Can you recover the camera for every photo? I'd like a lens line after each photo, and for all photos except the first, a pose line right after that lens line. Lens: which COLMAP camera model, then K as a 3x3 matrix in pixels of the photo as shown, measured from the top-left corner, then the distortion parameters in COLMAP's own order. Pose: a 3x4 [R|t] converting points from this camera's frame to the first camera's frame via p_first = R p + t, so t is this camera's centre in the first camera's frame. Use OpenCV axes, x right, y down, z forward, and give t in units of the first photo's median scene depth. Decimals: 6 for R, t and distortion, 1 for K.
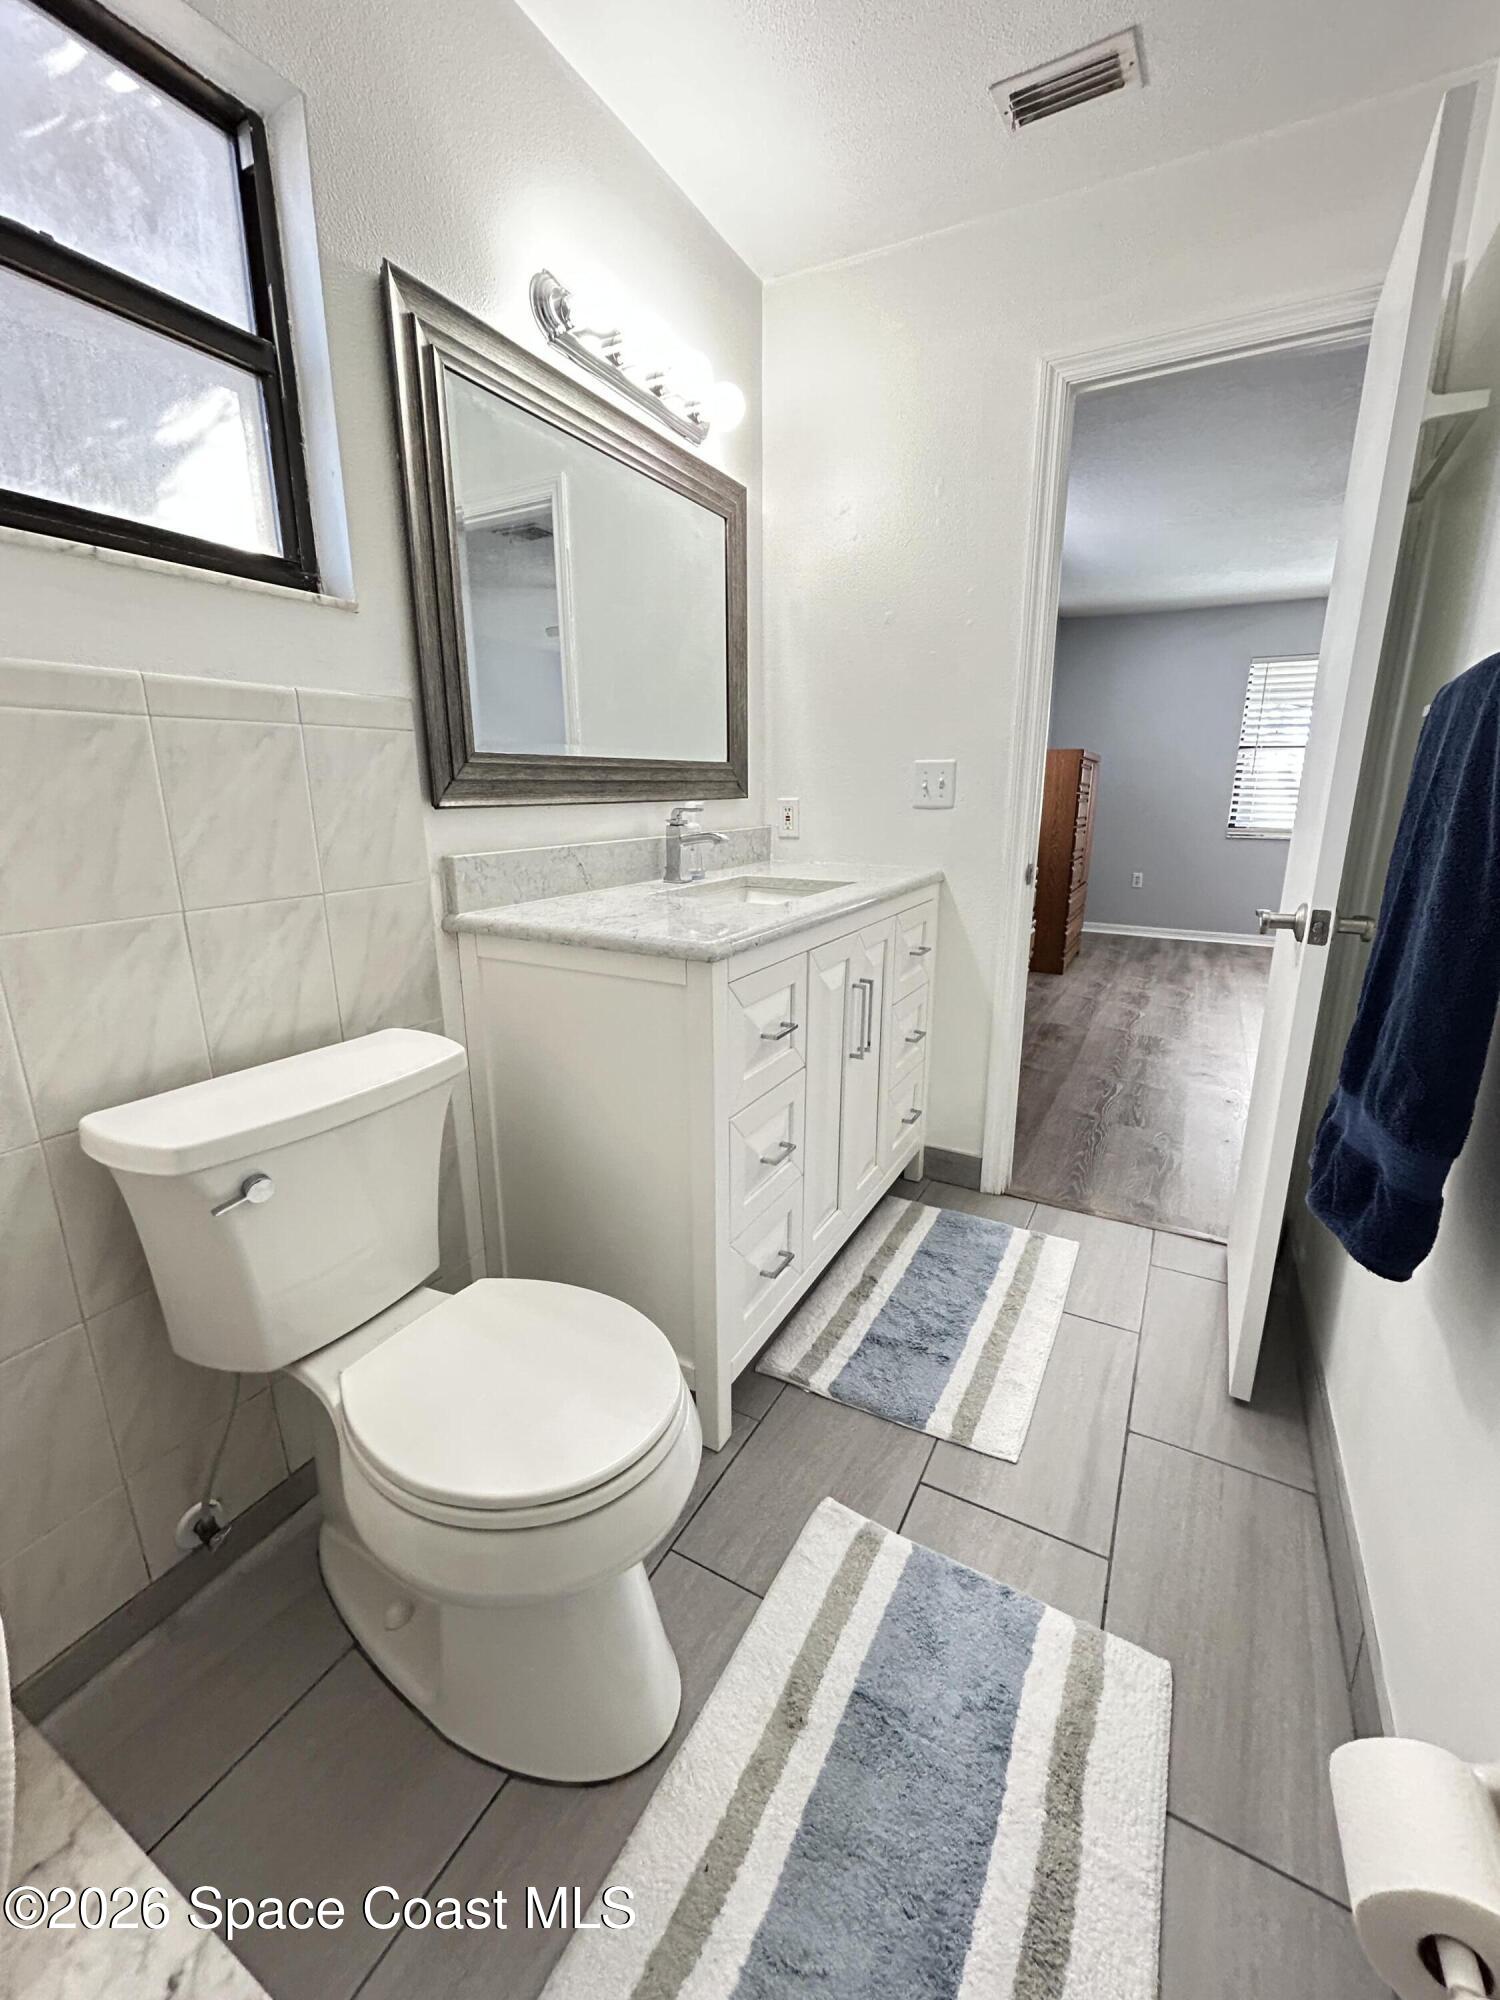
lens RADIAL K [[808.7, 0, 753.8], [0, 808.7, 995.2], [0, 0, 1]] dist [0.000405, 0.000156]
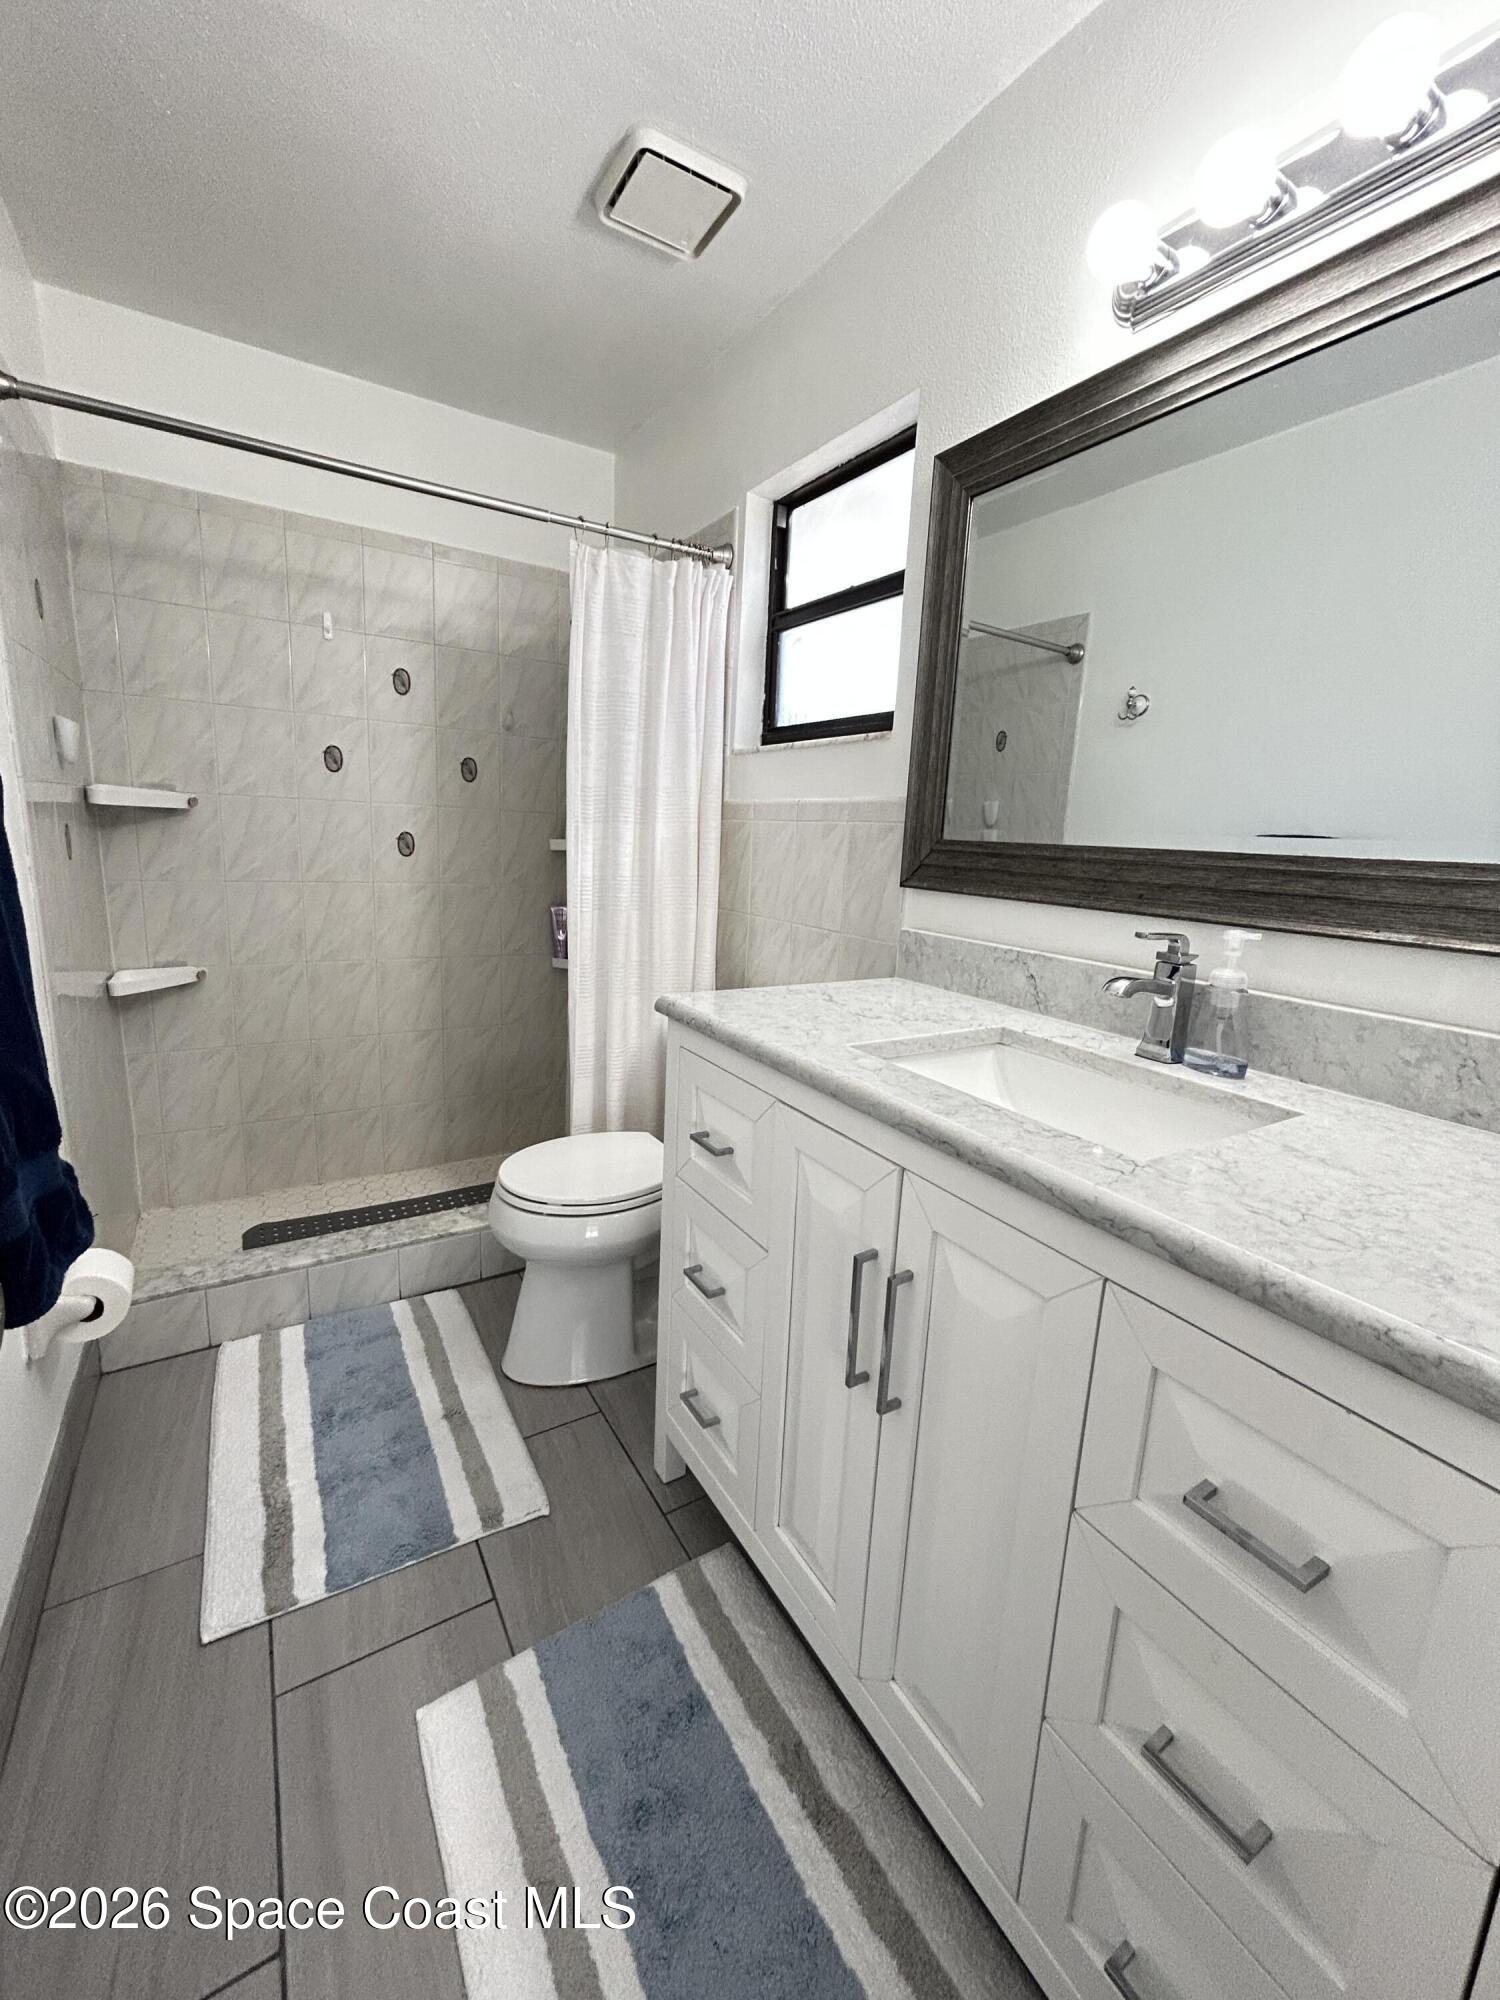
lens RADIAL K [[808.7, 0, 754.6], [0, 808.7, 992.4], [0, 0, 1]] dist [0.000405, 0.000156]
pose [[-0.491026, 0.149582, -0.858207, 0.657002], [-0.264813, 0.912899, 0.310628, -0.348836], [0.829921, 0.379790, -0.408646, 1.193129]]
